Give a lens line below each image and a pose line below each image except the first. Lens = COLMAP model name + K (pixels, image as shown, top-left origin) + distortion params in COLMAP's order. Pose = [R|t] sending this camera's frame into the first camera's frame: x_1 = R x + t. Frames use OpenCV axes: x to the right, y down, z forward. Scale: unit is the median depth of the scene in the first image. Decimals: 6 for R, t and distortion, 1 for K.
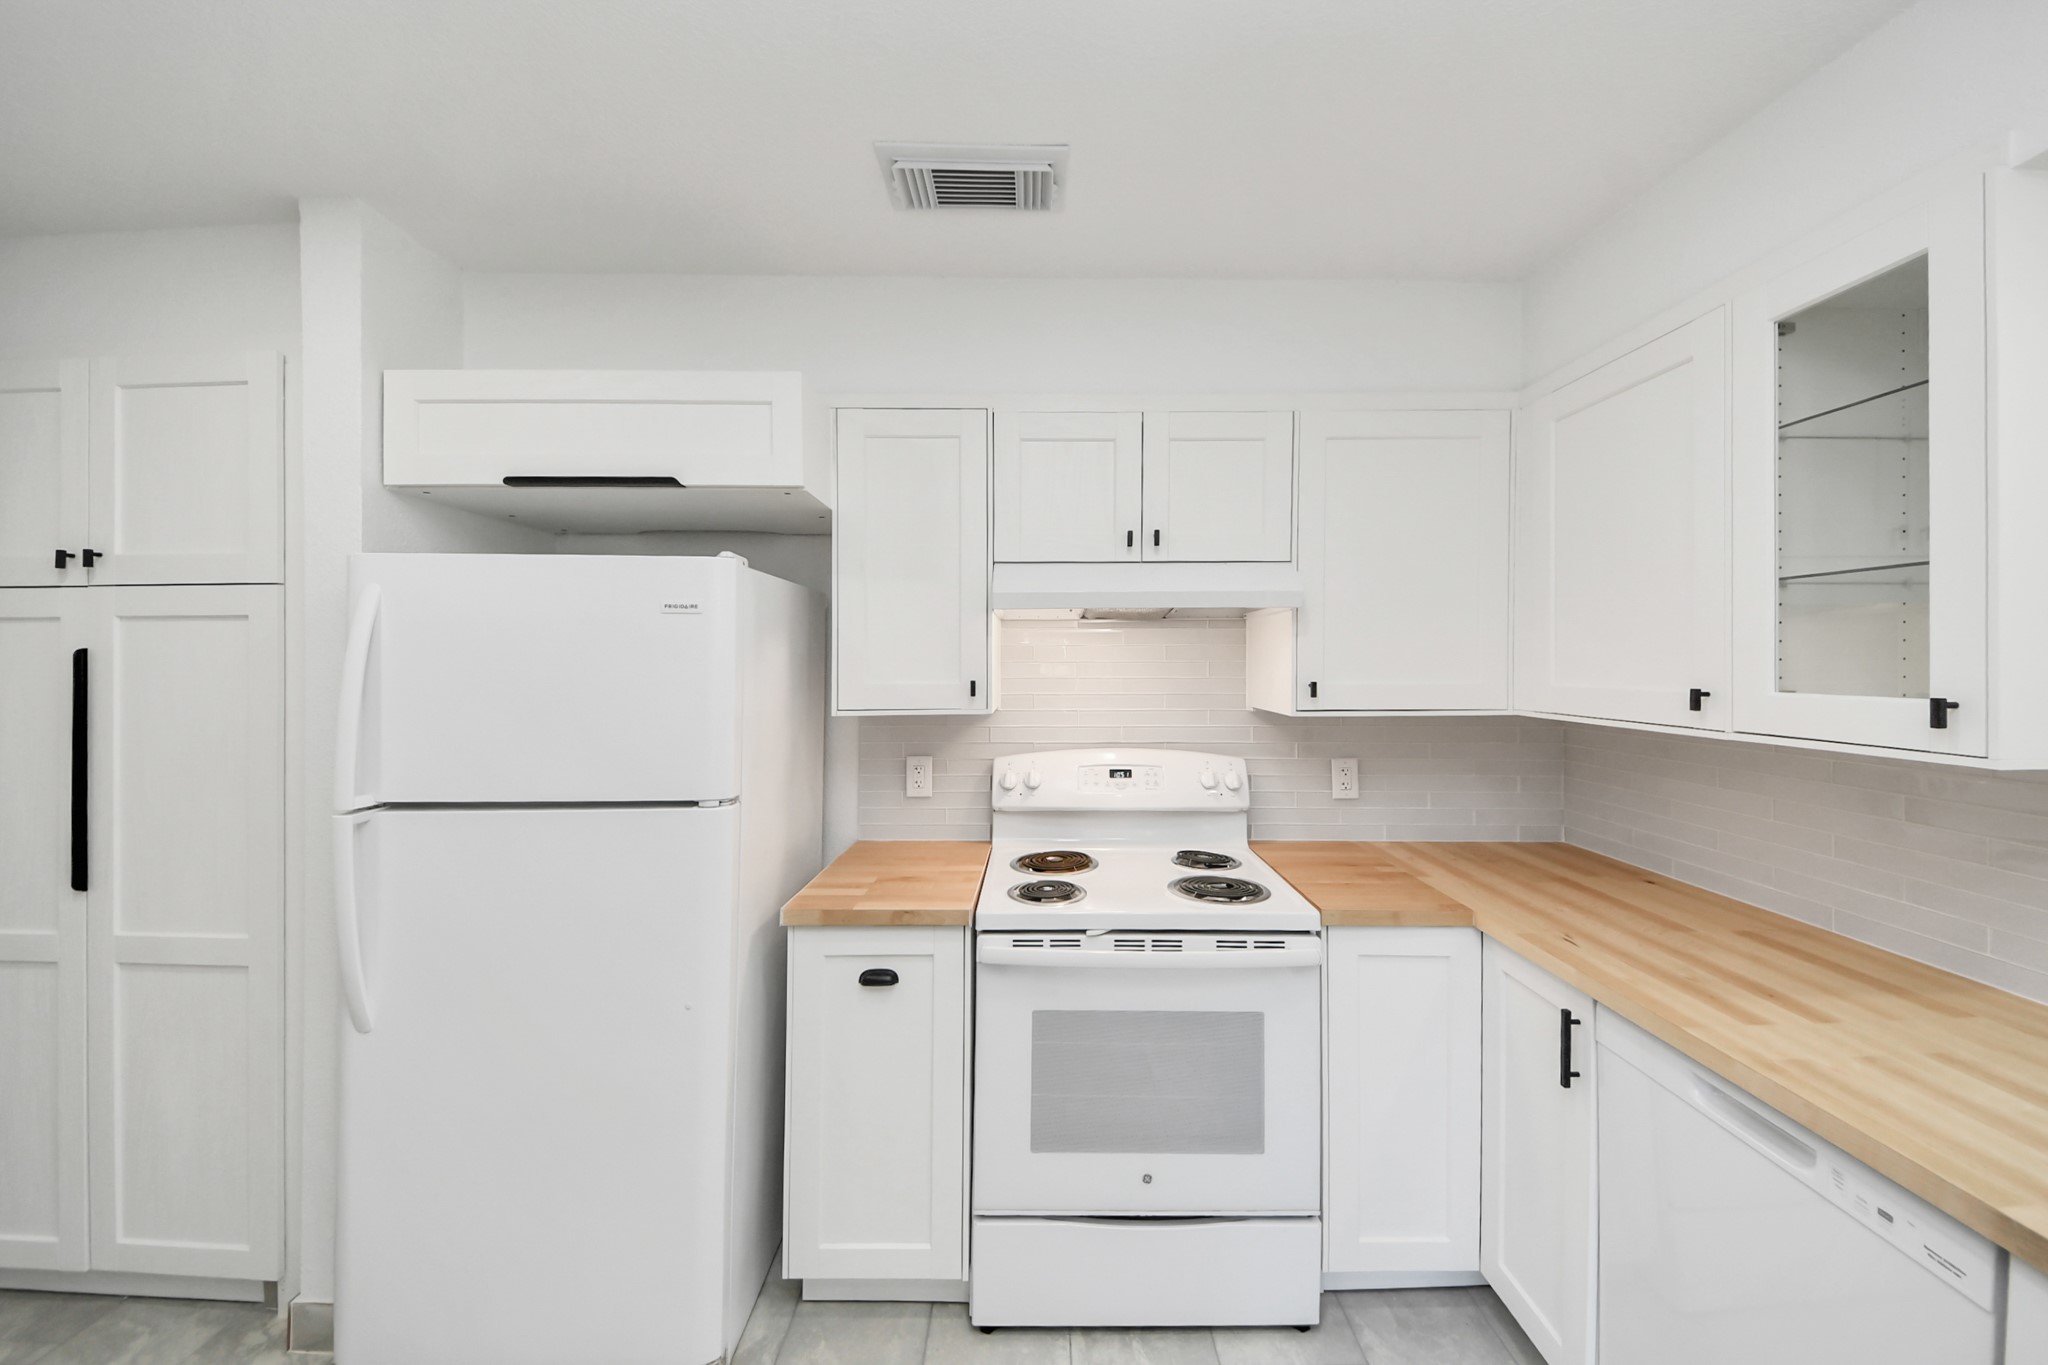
lens RADIAL K [[757.7, 0, 1032.2], [0, 757.7, 643.1], [0, 0, 1]] dist [0.001123, -0.006059]
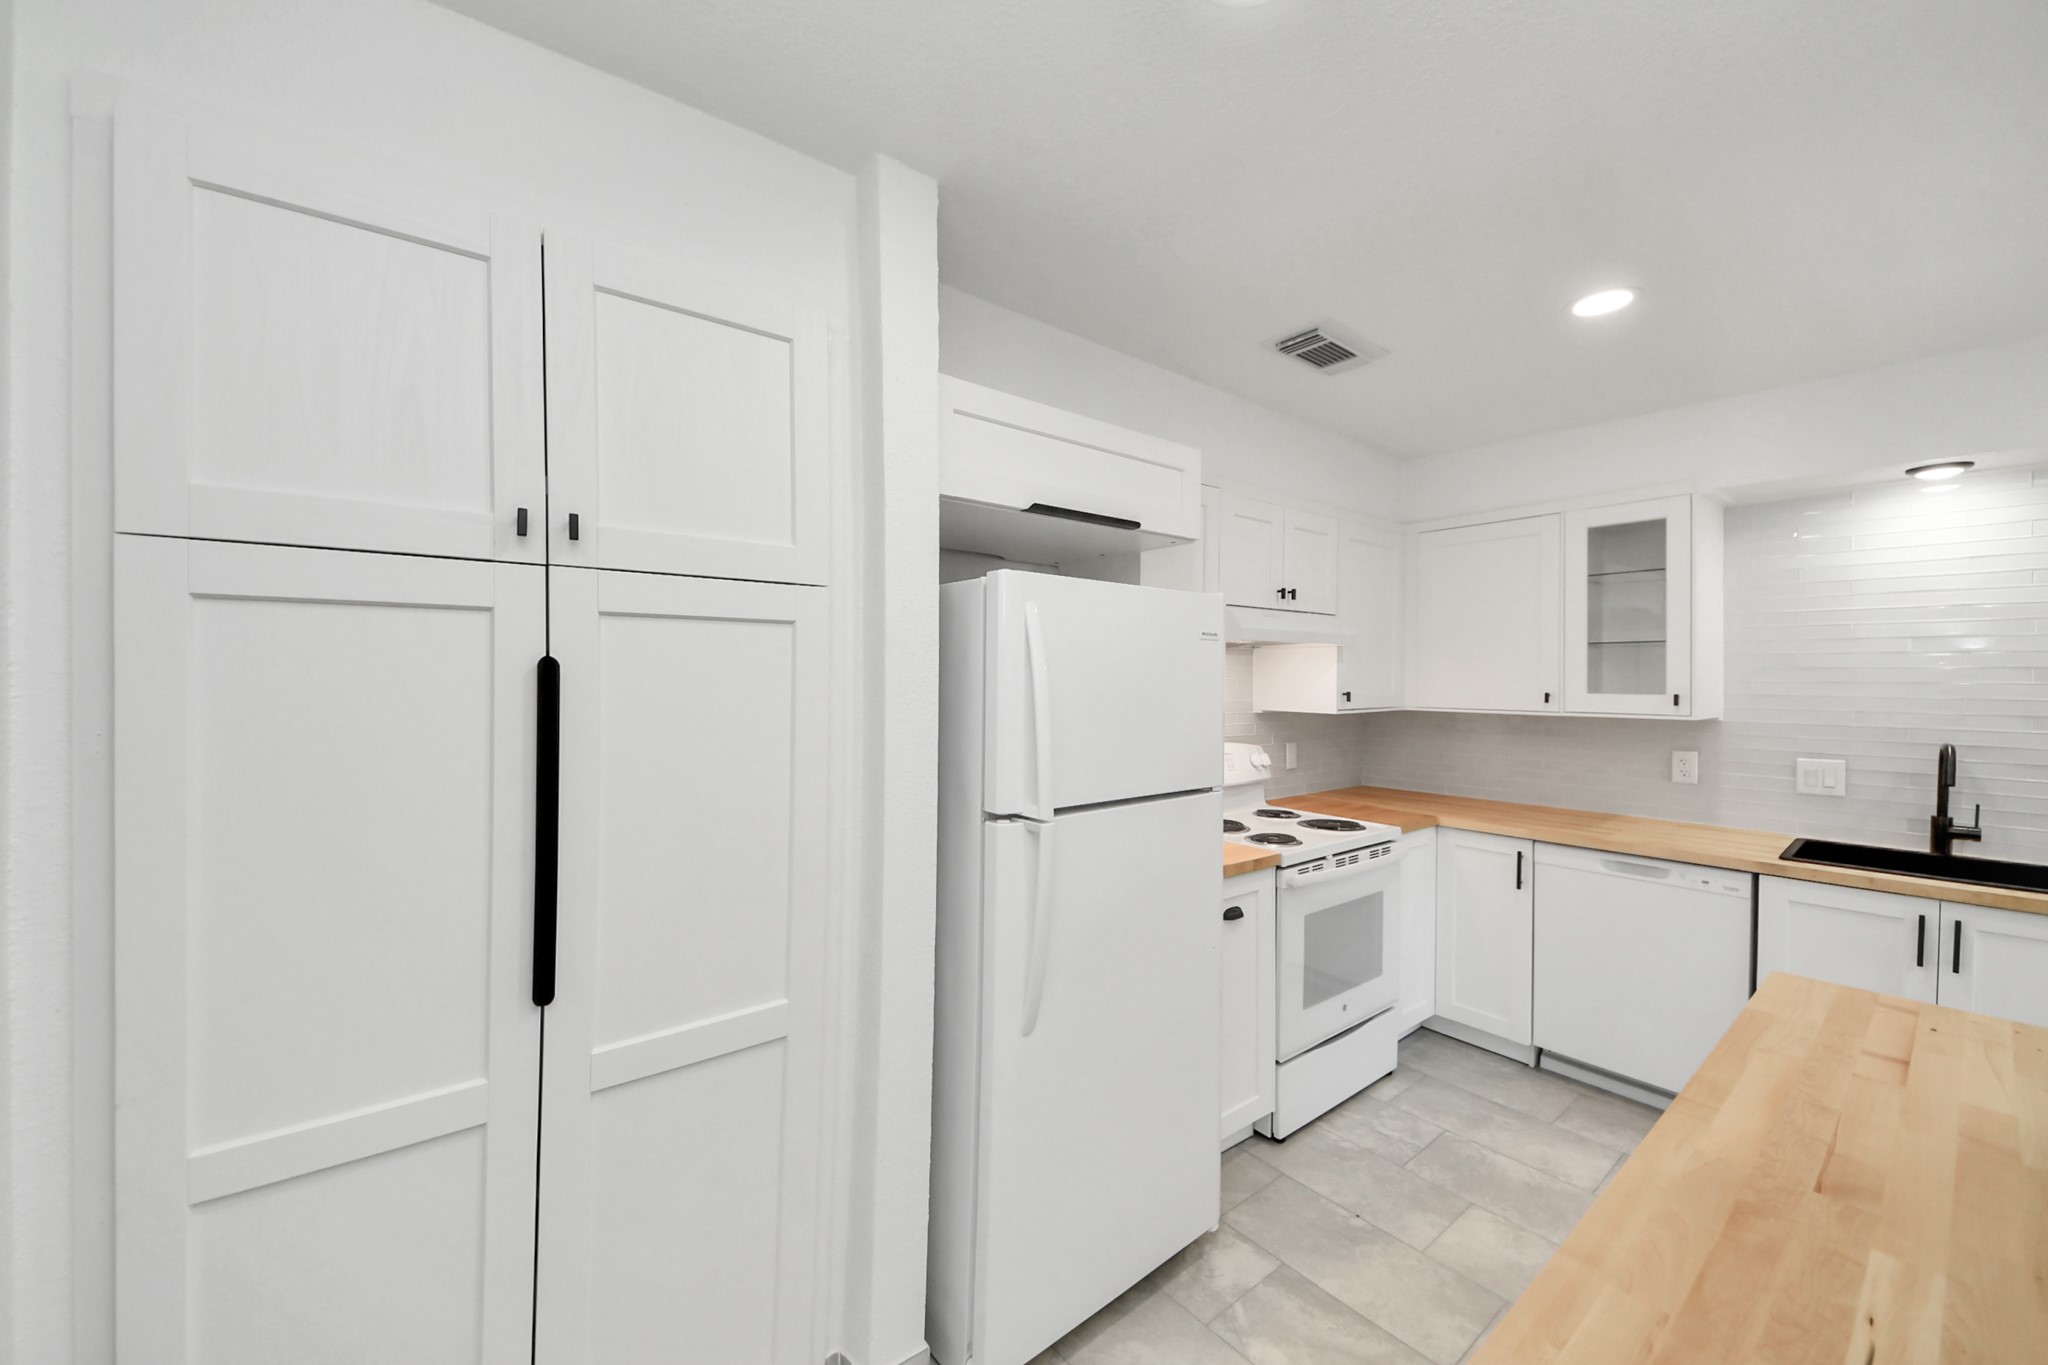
lens RADIAL K [[768.7, 0, 1016.8], [0, 768.7, 681.3], [0, 0, 1]] dist [0.008350, -0.010129]
pose [[0.792879, -0.000896, 0.609379, -1.324847], [-0.018073, 0.999524, 0.024986, 0.001880], [-0.609112, -0.030824, 0.792485, 0.164098]]
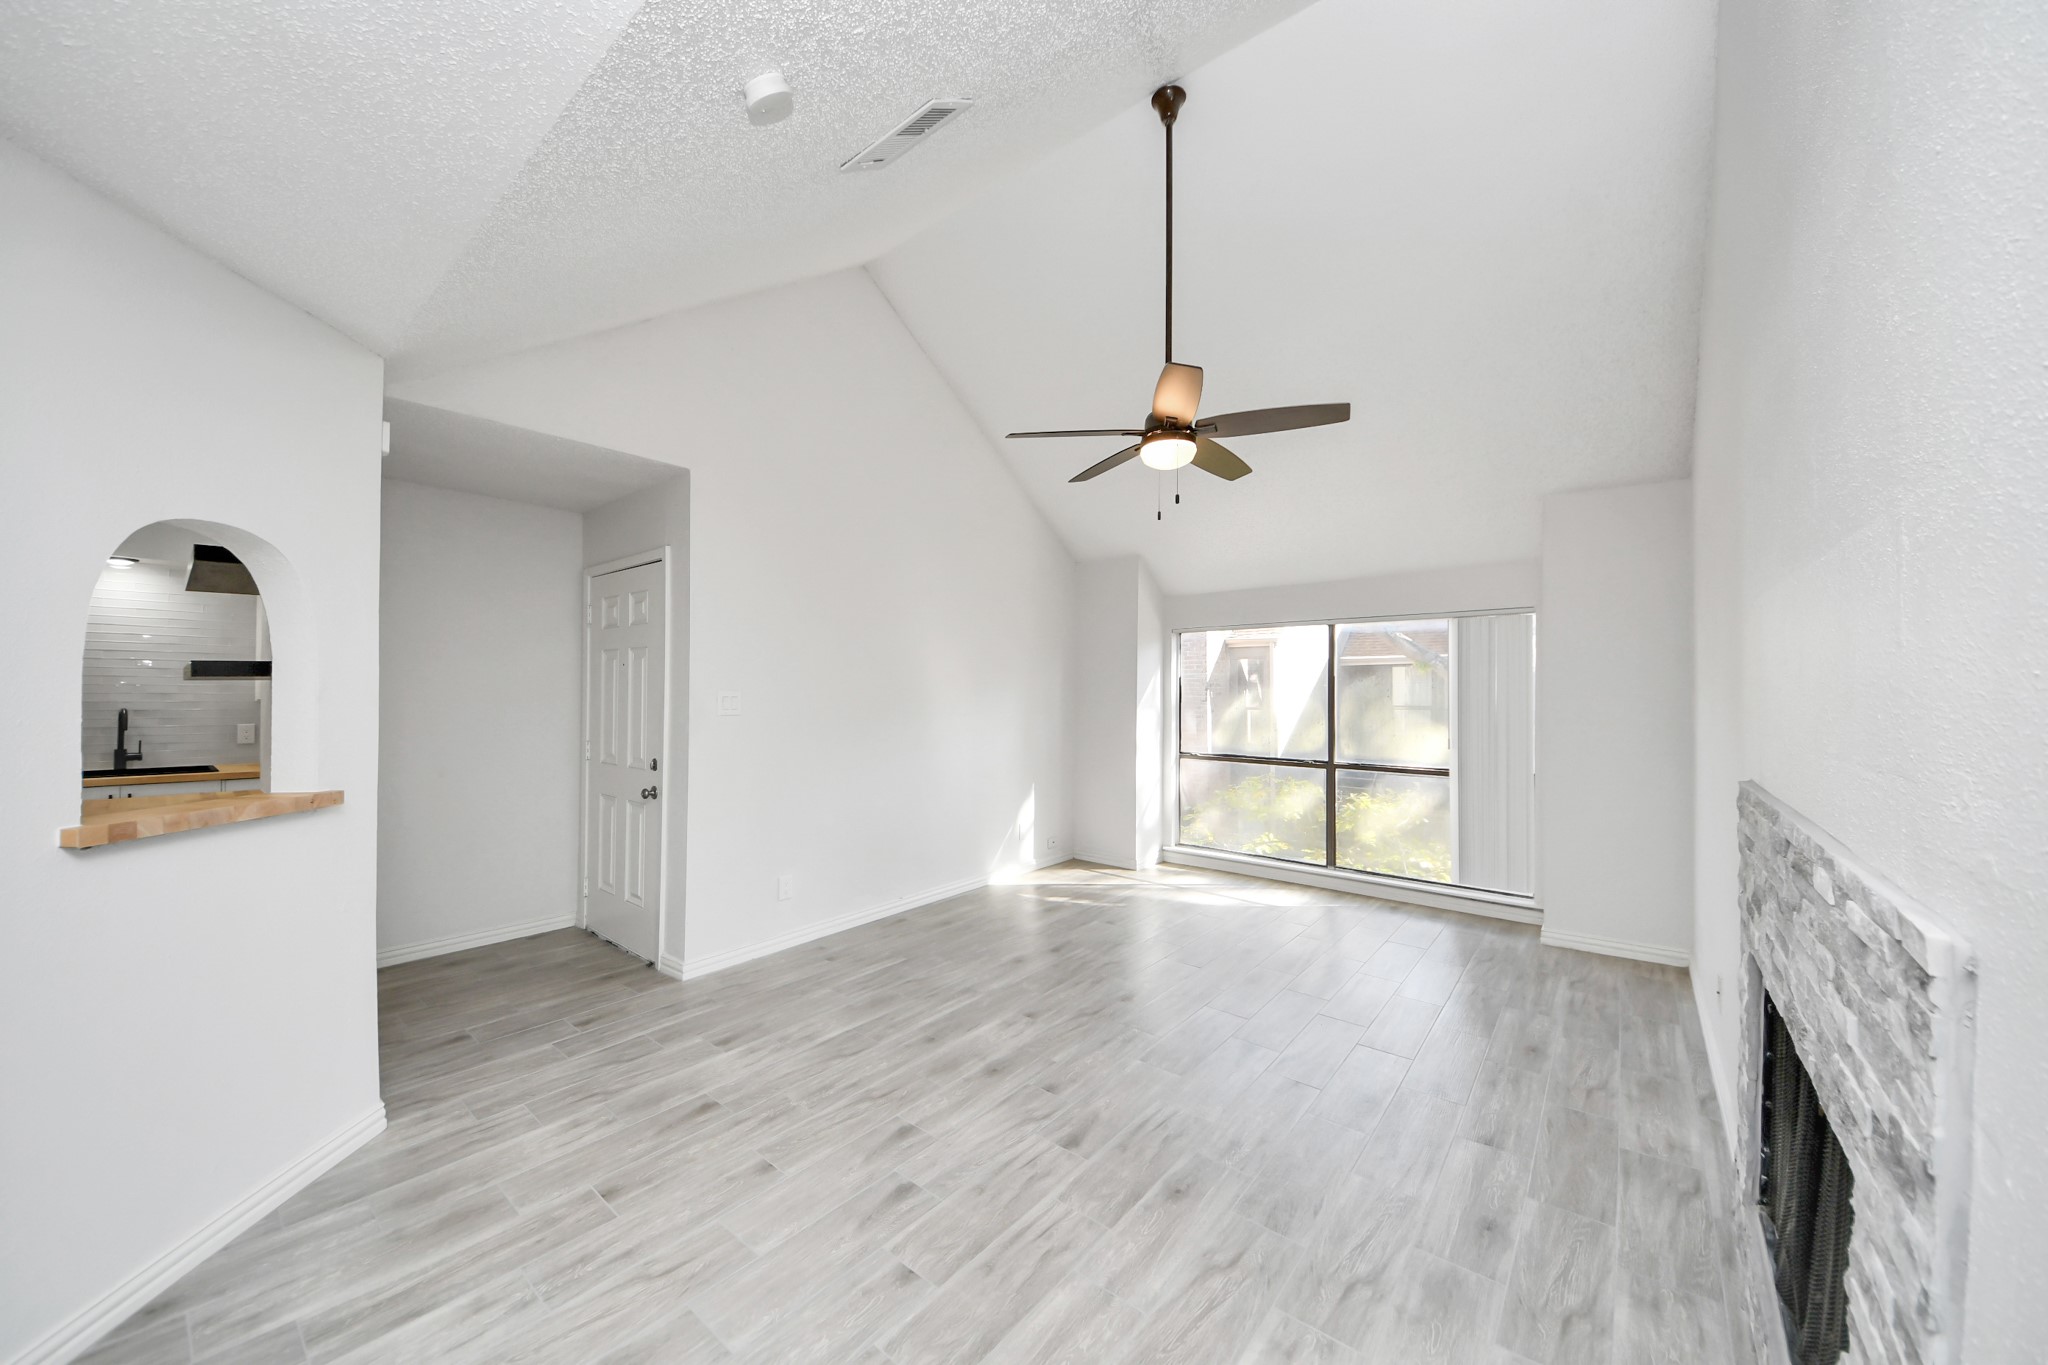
lens RADIAL K [[727.2, 0, 1024.0], [0, 727.2, 682.5], [0, 0, 1]] dist [0.042793, -0.025241]
pose [[-0.757754, 0.005225, 0.652520, -2.948705], [-0.016273, 0.999506, -0.026901, 0.049599], [-0.652338, -0.031003, -0.757294, 0.119204]]
